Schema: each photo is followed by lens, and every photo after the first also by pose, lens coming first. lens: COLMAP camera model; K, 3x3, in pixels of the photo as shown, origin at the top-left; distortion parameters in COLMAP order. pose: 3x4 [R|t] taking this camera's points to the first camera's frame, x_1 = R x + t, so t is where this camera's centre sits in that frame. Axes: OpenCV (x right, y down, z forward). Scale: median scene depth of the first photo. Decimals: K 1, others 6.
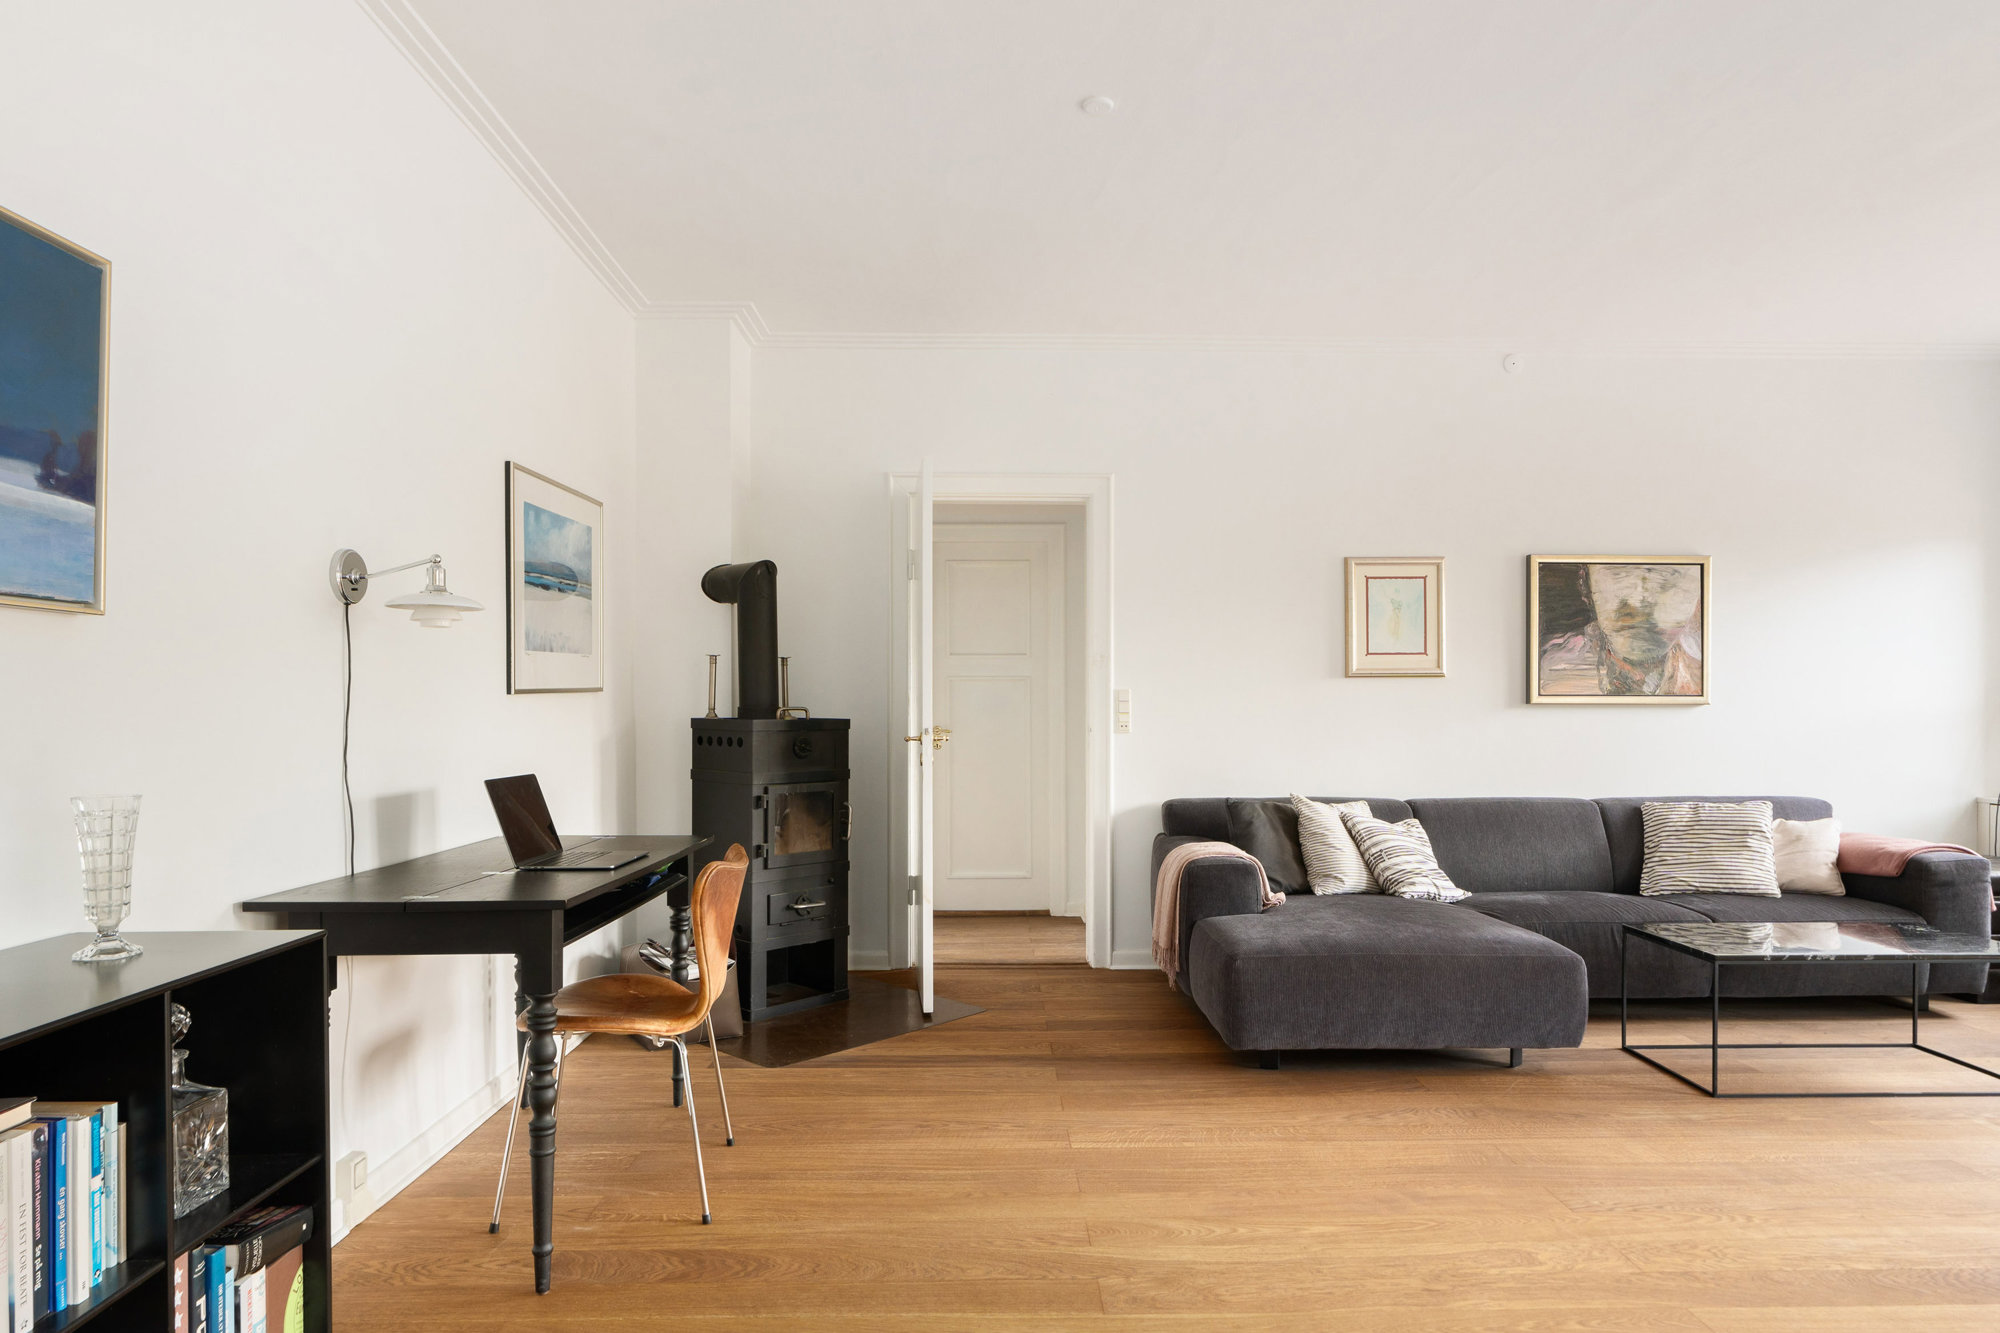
lens RADIAL K [[1147.4, 0, 1035.2], [0, 1147.4, 717.6], [0, 0, 1]] dist [-0.001629, -0.000699]
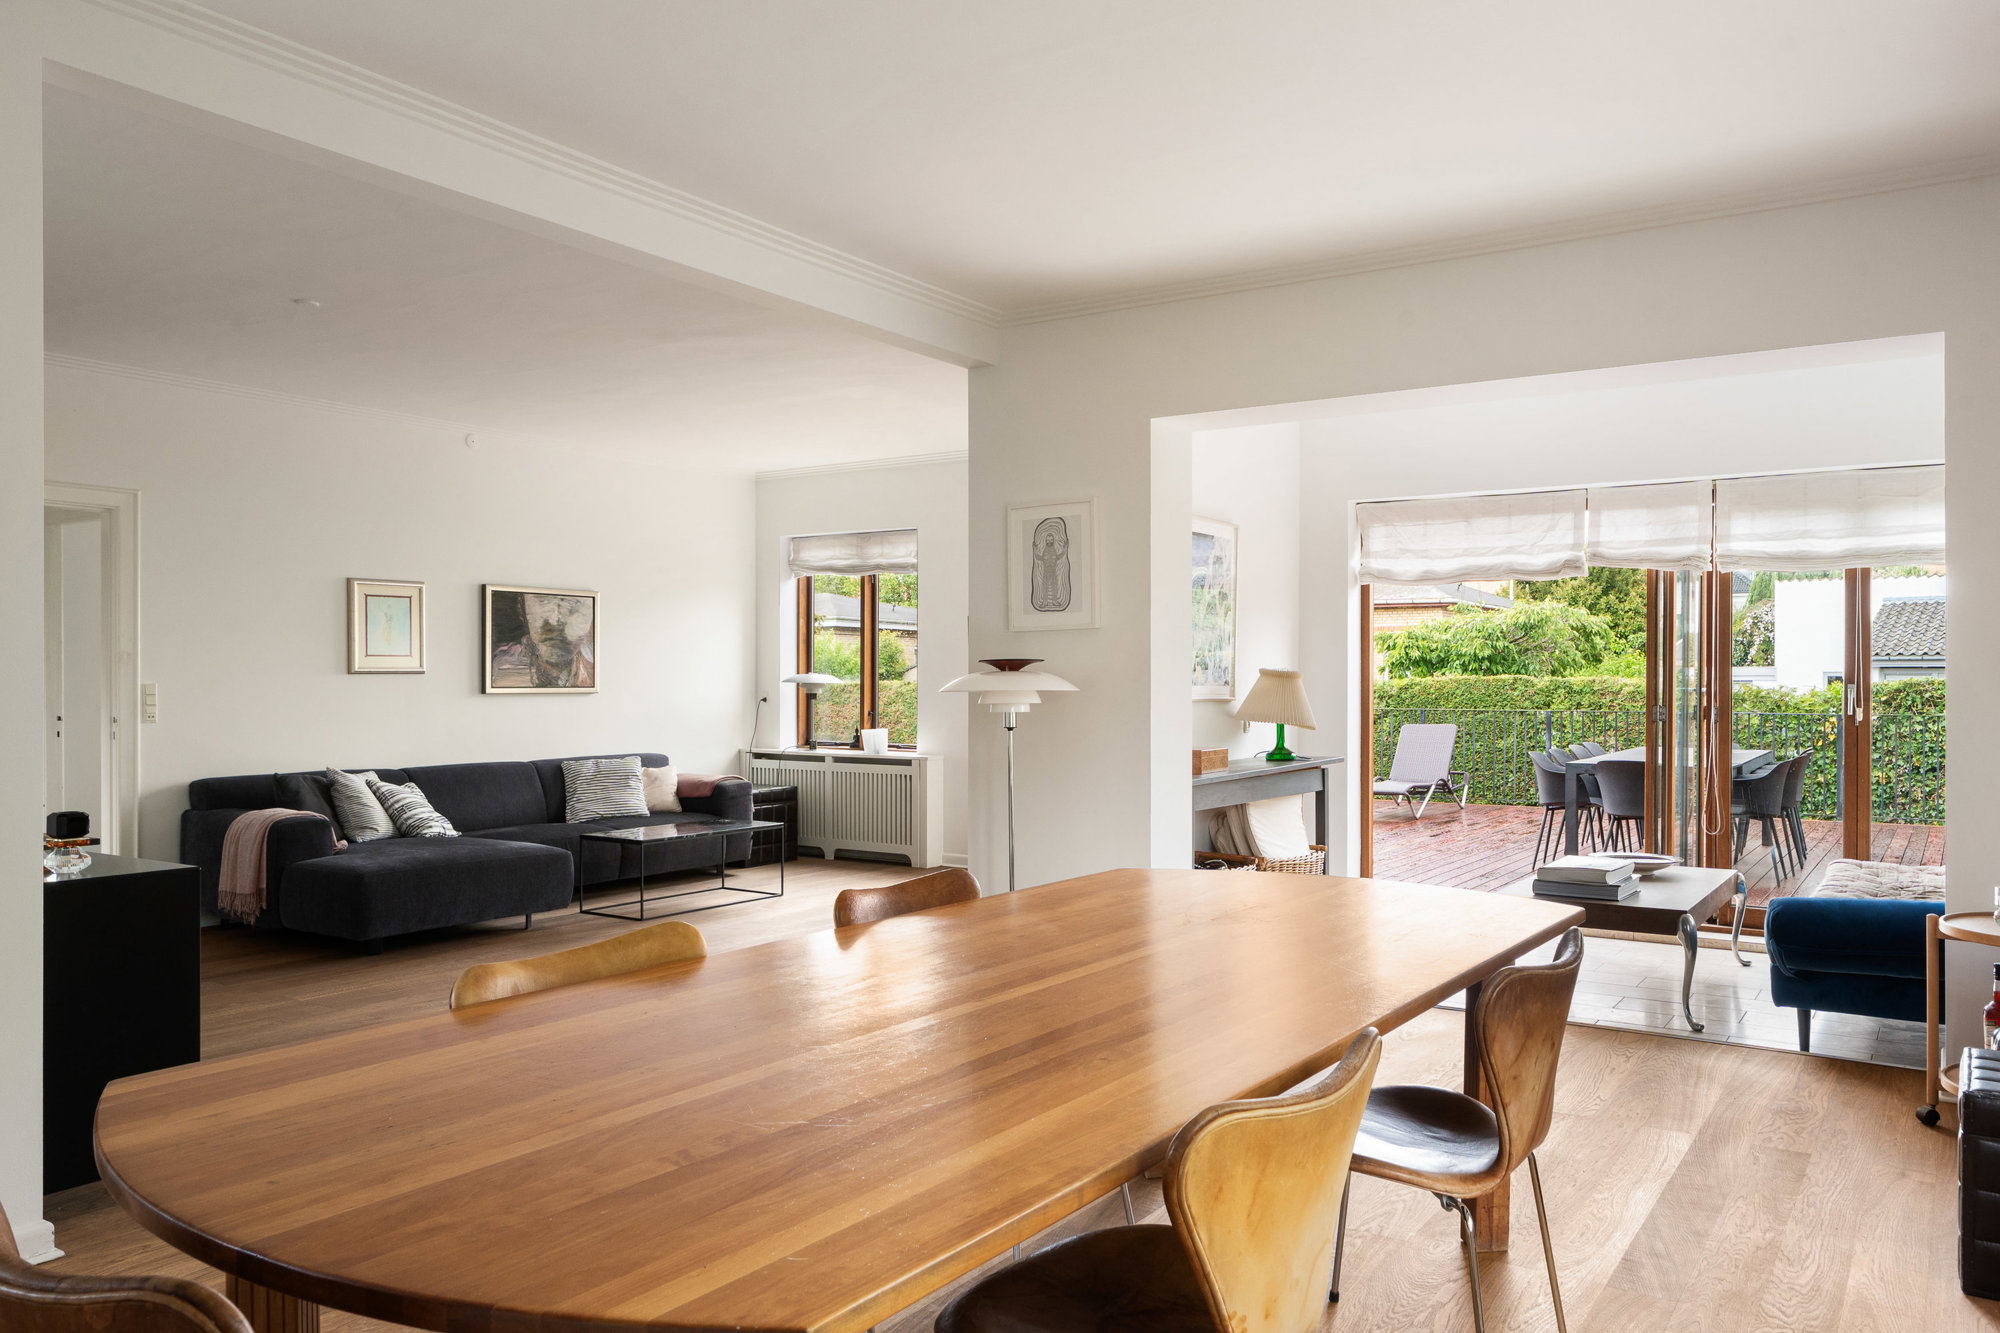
lens RADIAL K [[1380.6, 0, 1080.6], [0, 1380.6, 685.3], [0, 0, 1]] dist [-0.001221, 0.000105]
pose [[0.567655, -0.003287, 0.823260, -0.553750], [0.004702, 0.999989, 0.000750, -0.021427], [-0.823253, 0.003446, 0.567664, -0.547931]]
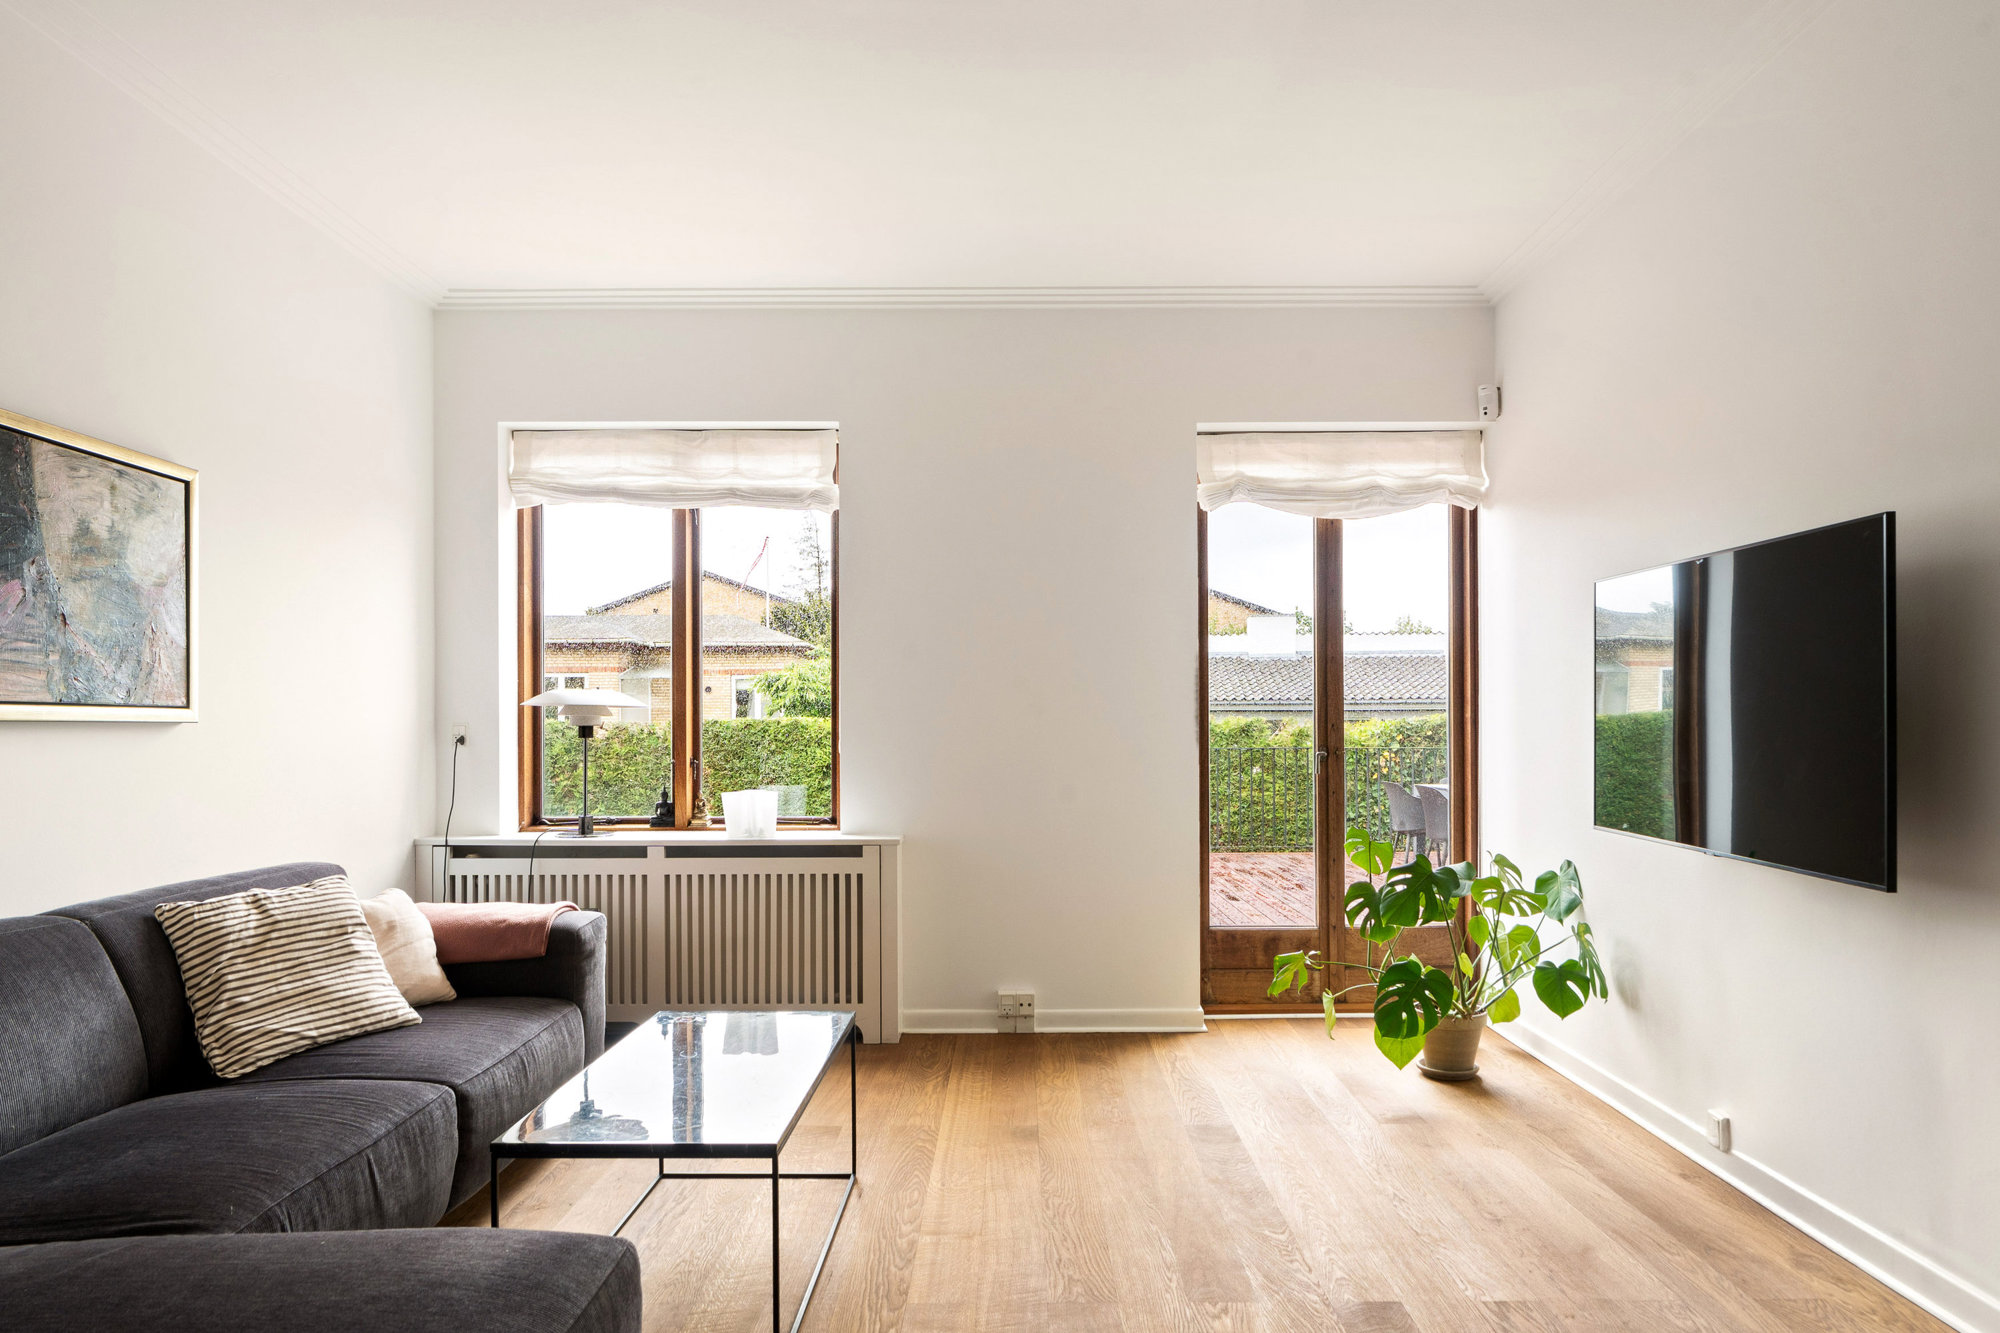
lens RADIAL K [[1253.5, 0, 1004.8], [0, 1253.5, 724.7], [0, 0, 1]] dist [0.000445, 0.000387]
pose [[0.032087, 0.002379, 0.999482, -0.043370], [0.010767, 0.999938, -0.002726, -0.004569], [-0.999427, 0.010849, 0.032059, 0.608624]]
